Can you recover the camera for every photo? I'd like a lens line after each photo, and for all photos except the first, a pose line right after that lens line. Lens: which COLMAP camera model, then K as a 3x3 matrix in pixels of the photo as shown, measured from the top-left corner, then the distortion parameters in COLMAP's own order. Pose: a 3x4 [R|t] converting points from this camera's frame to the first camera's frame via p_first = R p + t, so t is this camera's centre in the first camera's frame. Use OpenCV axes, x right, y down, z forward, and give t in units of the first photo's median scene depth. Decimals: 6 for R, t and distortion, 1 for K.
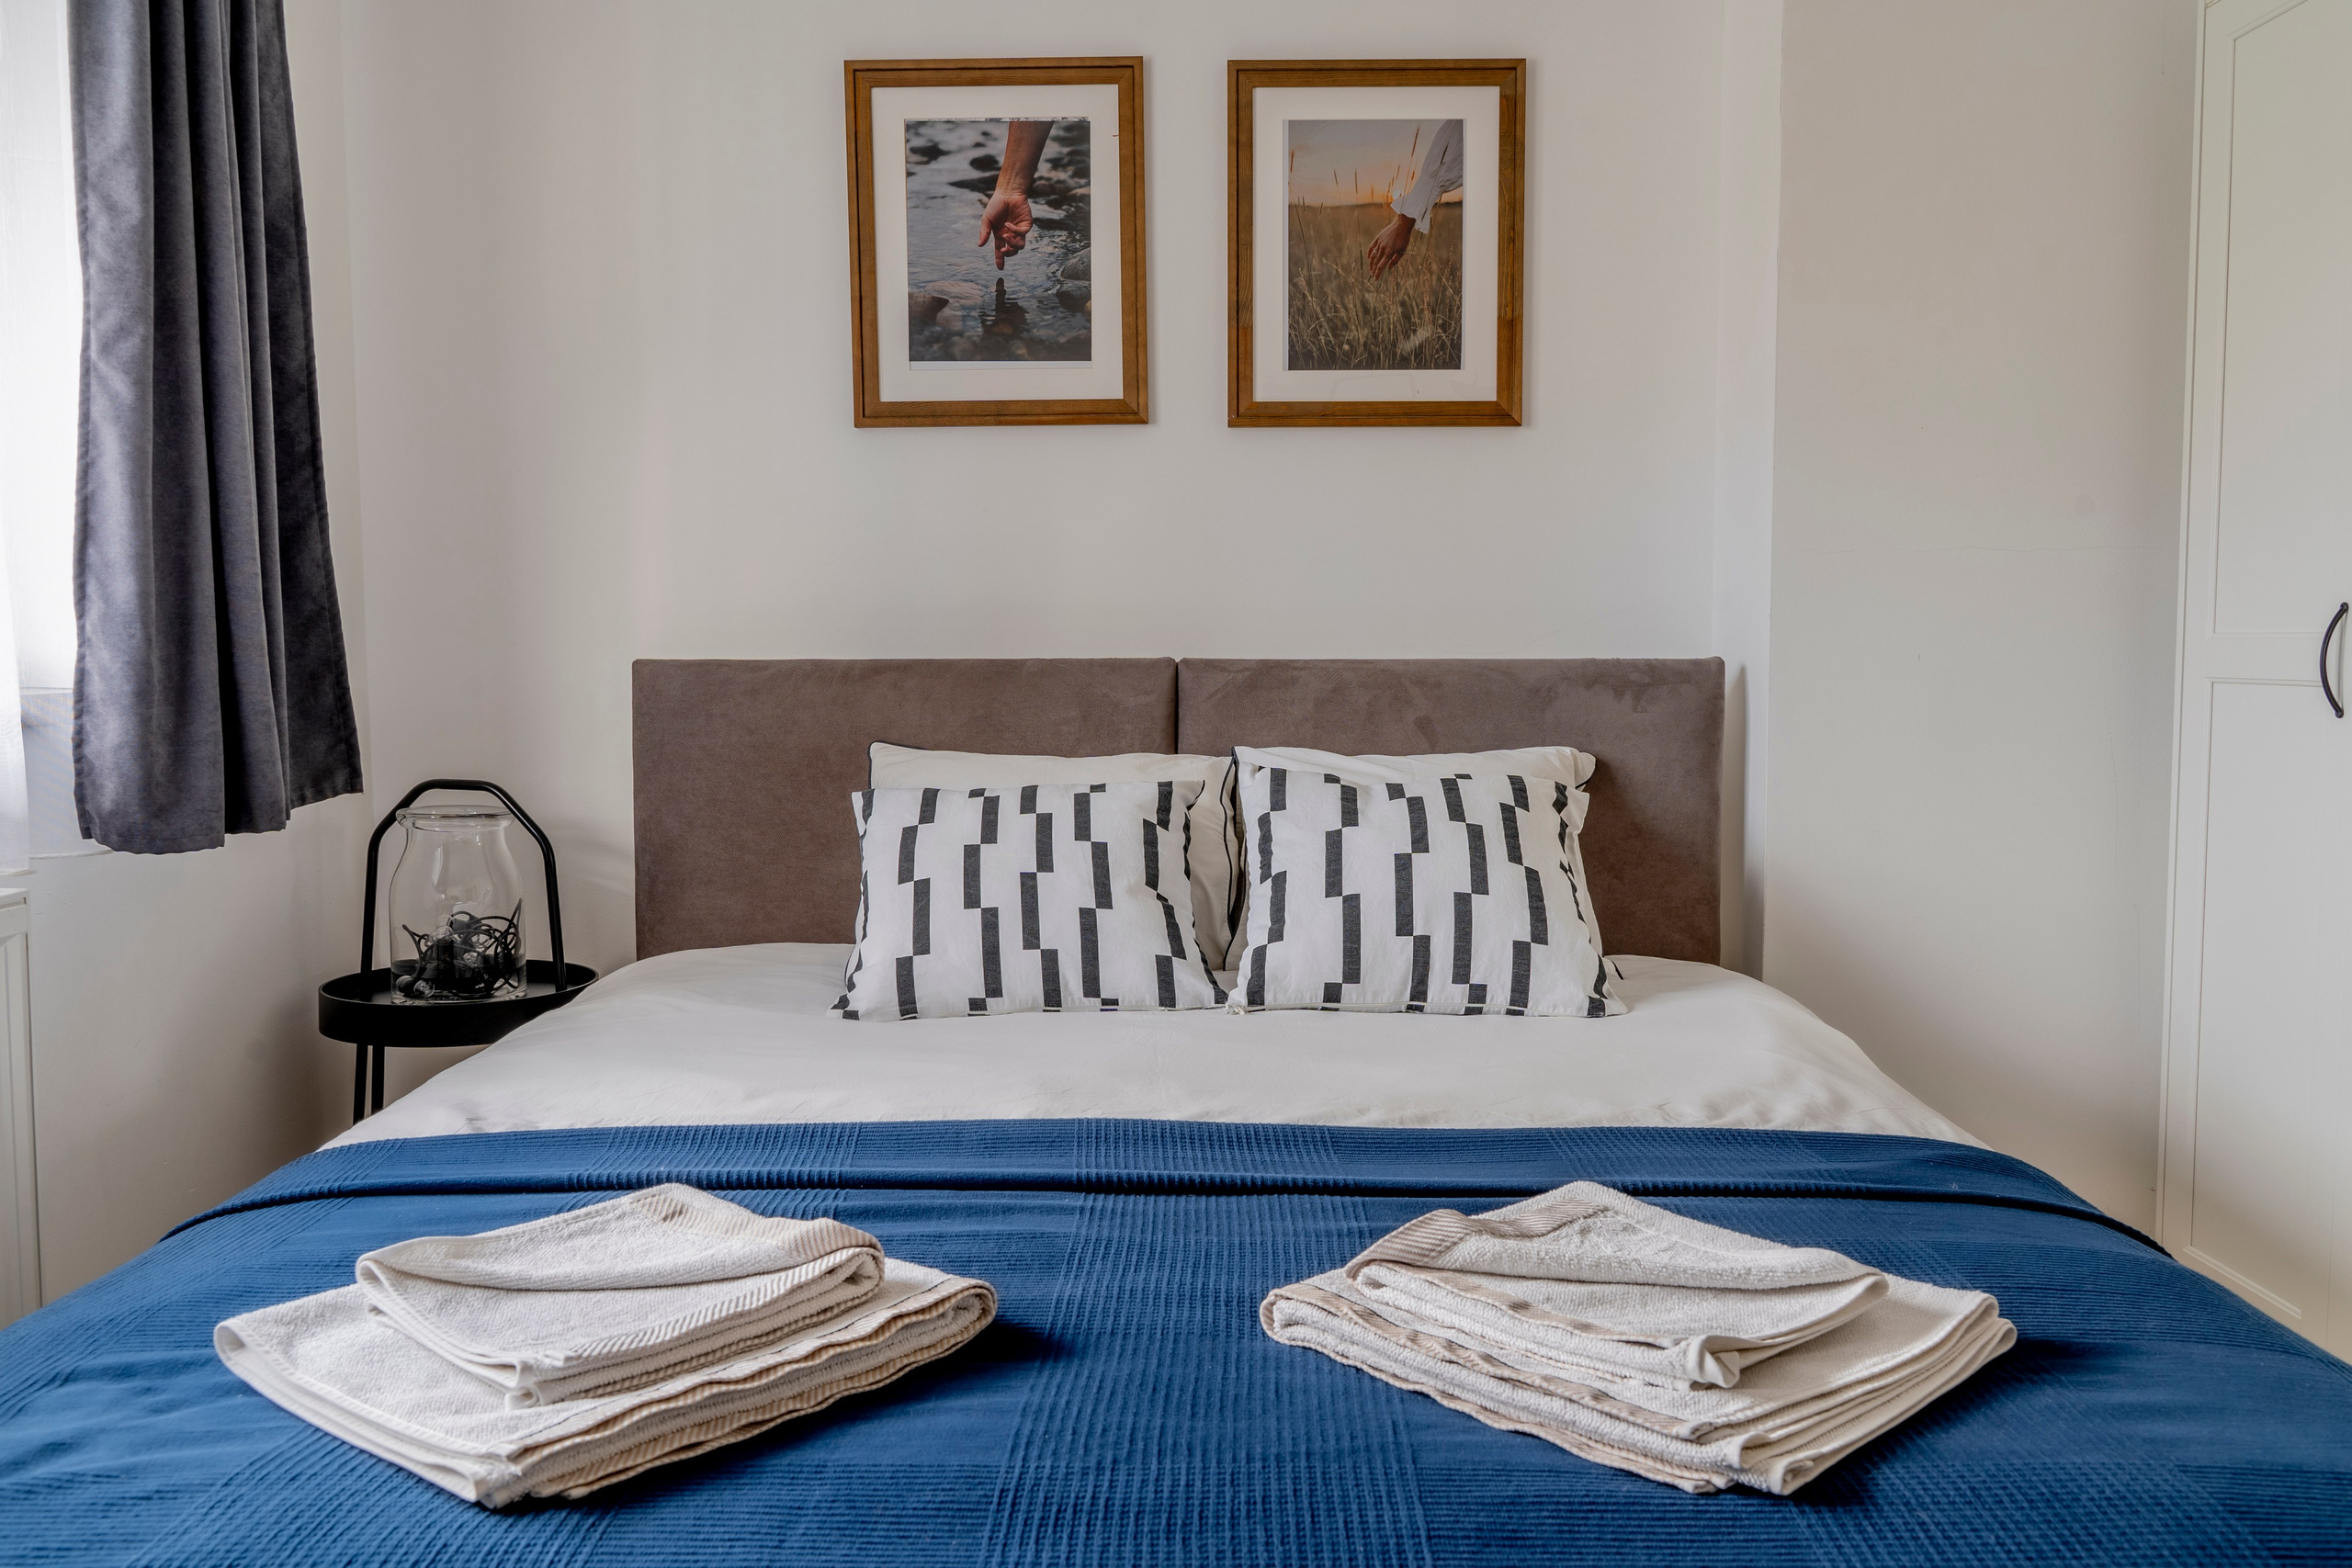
lens RADIAL K [[1880.1, 0, 1174.4], [0, 1880.1, 780.8], [0, 0, 1]] dist [0.003931, -0.009249]
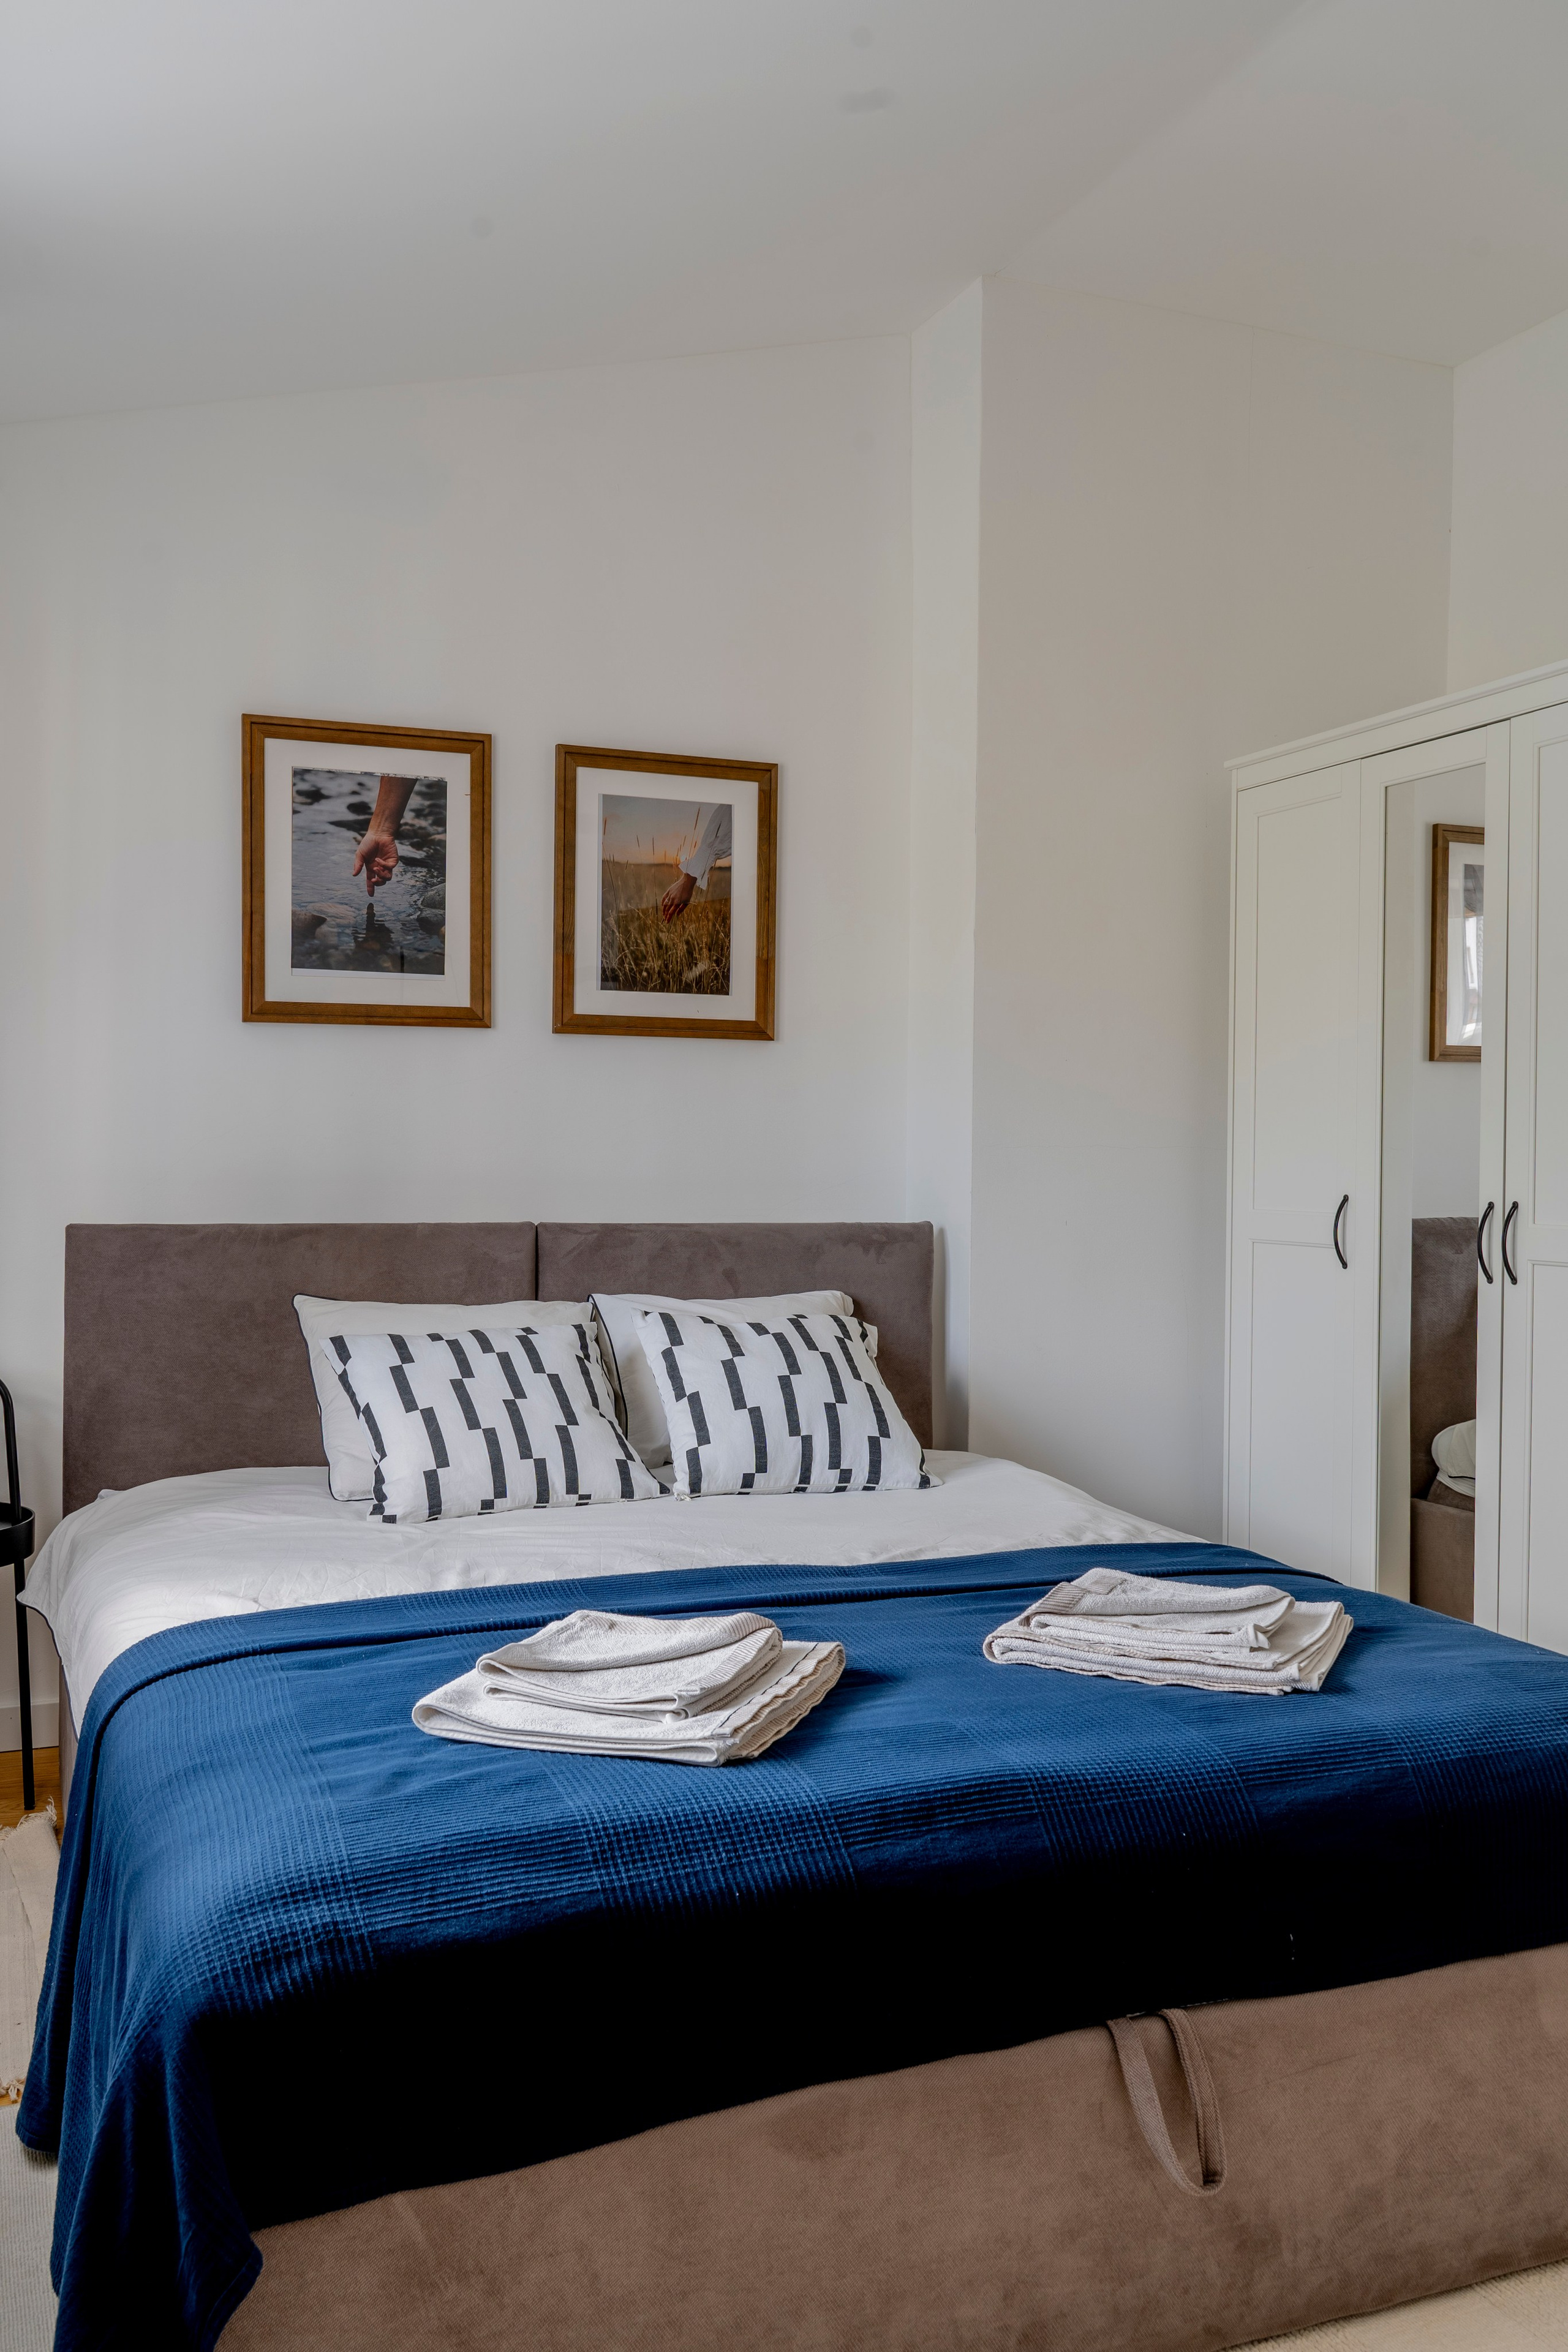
lens RADIAL K [[1956.0, 0, 785.9], [0, 1956.0, 1171.7], [0, 0, 1]] dist [0.002917, -0.010605]
pose [[0.923019, 0.009153, 0.384645, -0.345383], [0.015127, 0.998081, -0.060051, -0.019005], [-0.384457, 0.061247, 0.921109, -0.252482]]
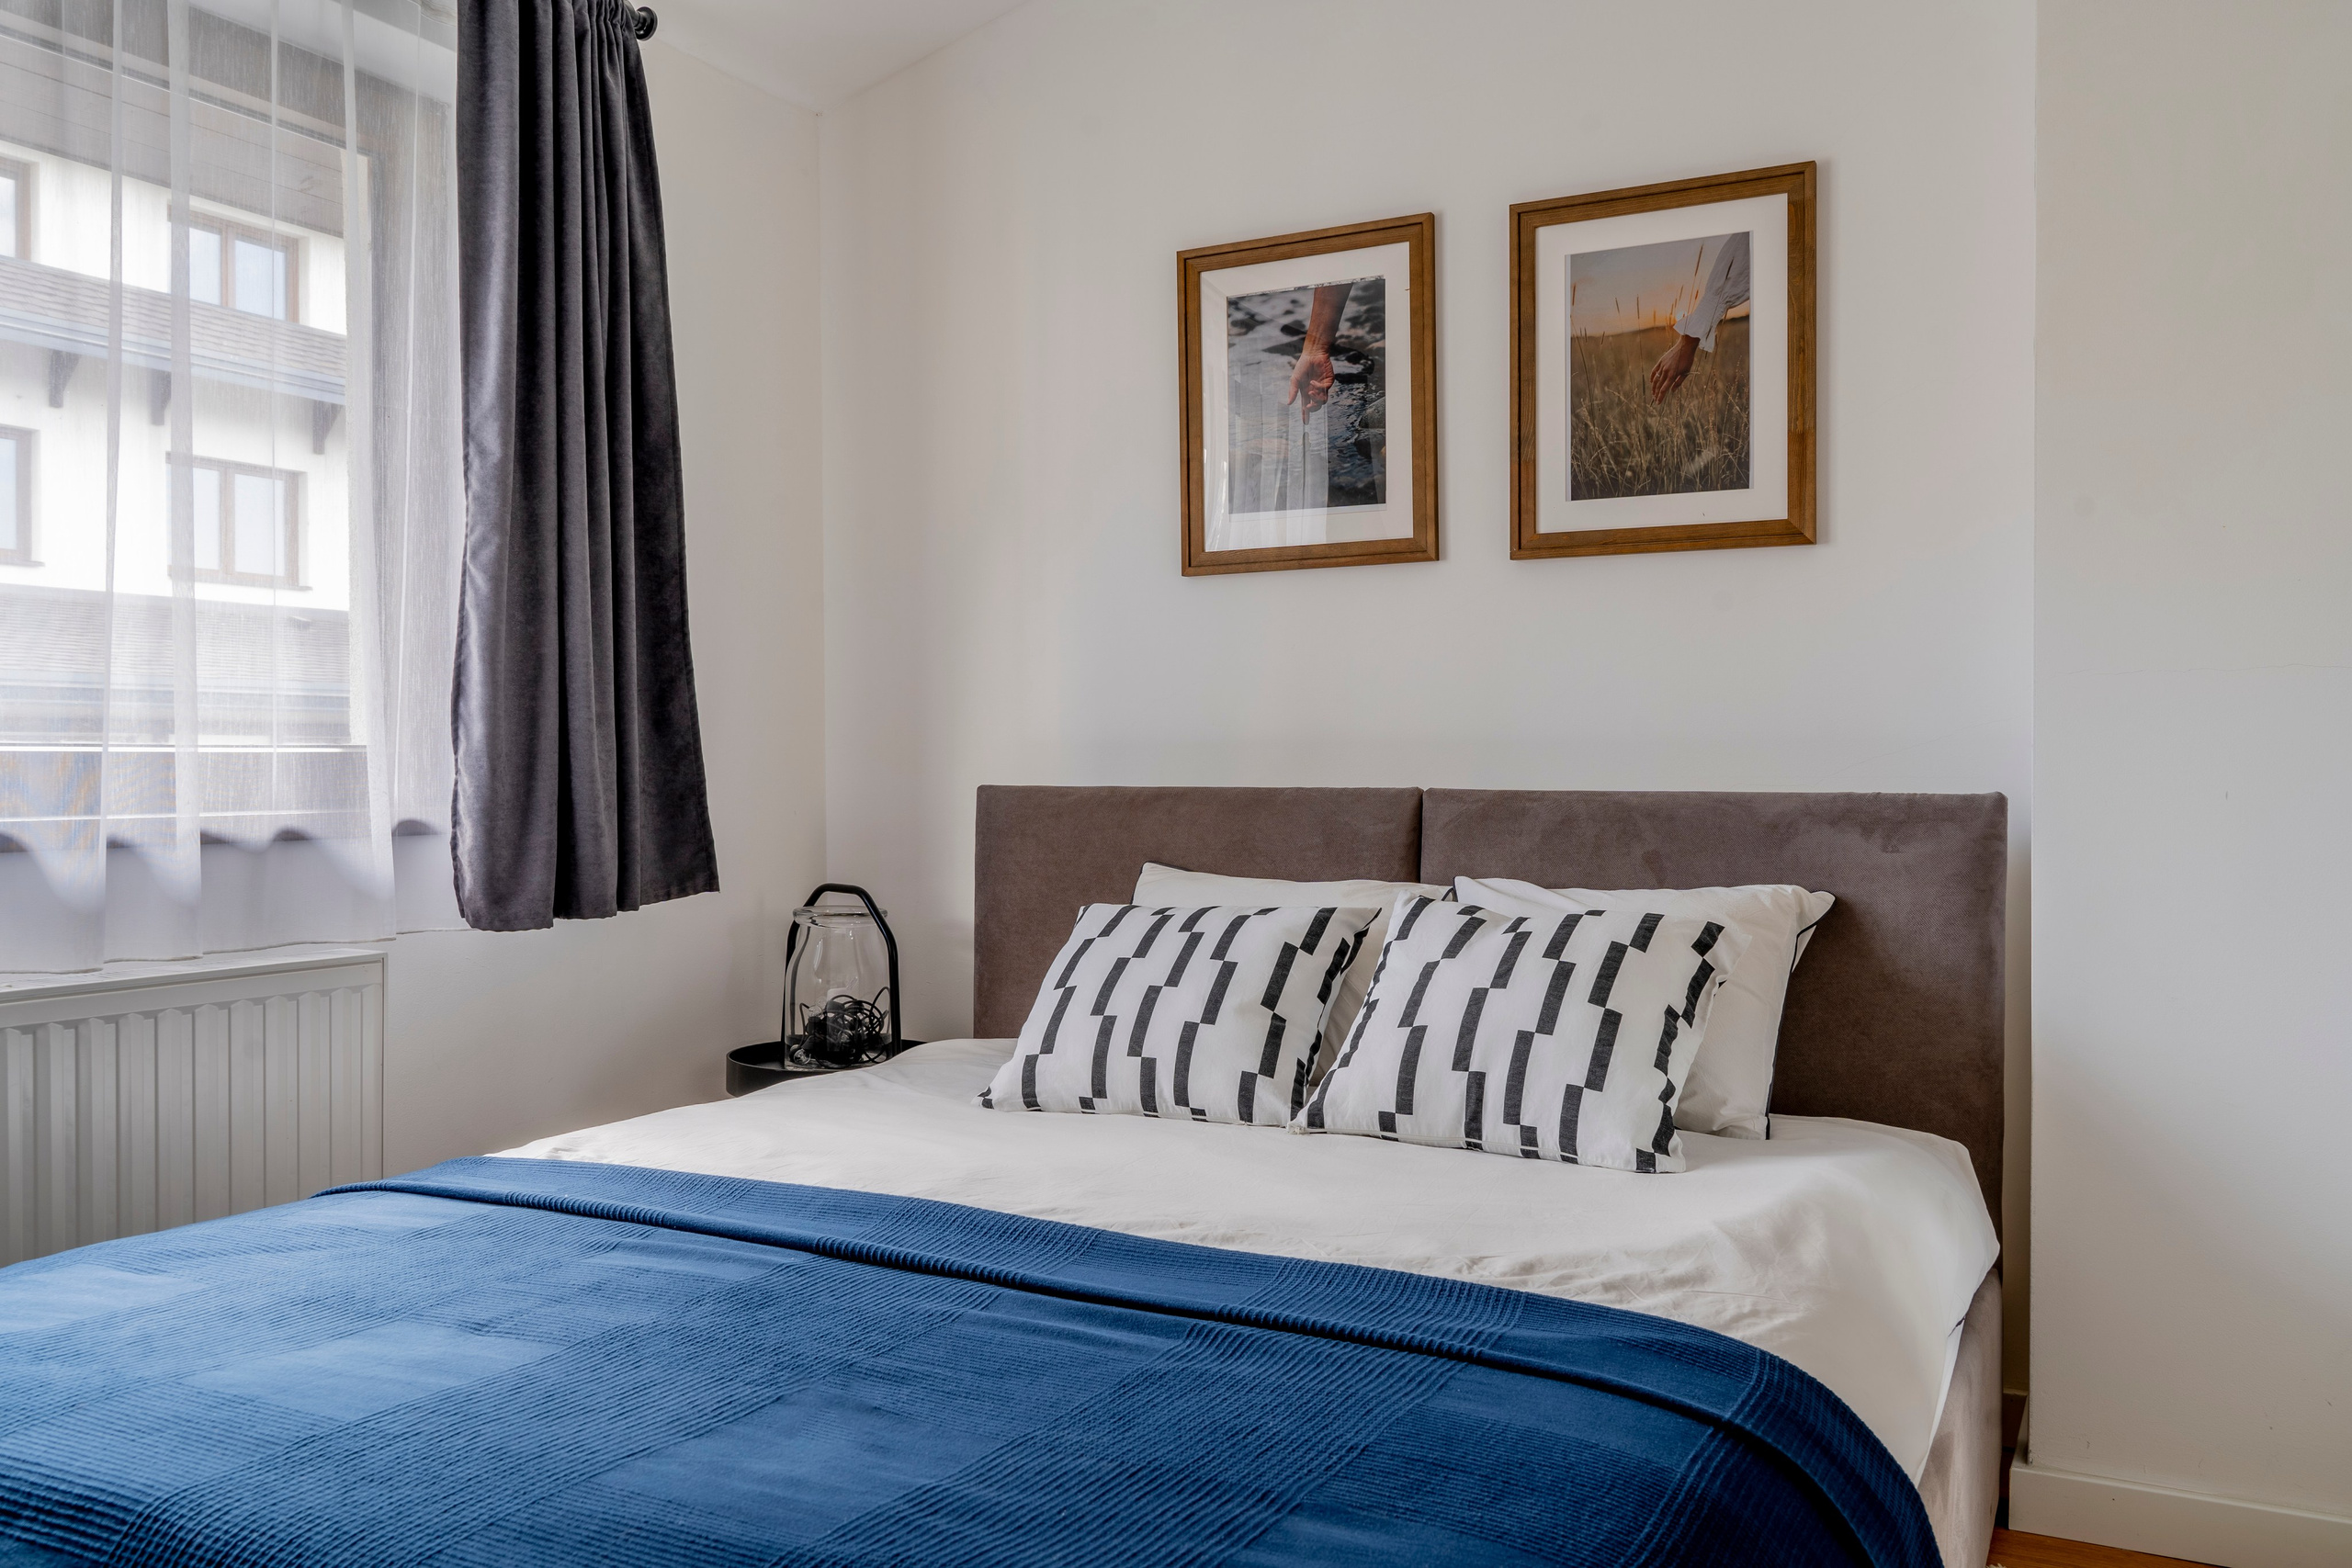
lens RADIAL K [[1880.1, 0, 1174.4], [0, 1880.1, 780.8], [0, 0, 1]] dist [0.003931, -0.009249]
pose [[0.885556, 0.006859, -0.464482, 0.360072], [-0.036435, 0.997836, -0.054731, -0.008454], [0.463101, 0.065391, 0.883890, 0.033752]]
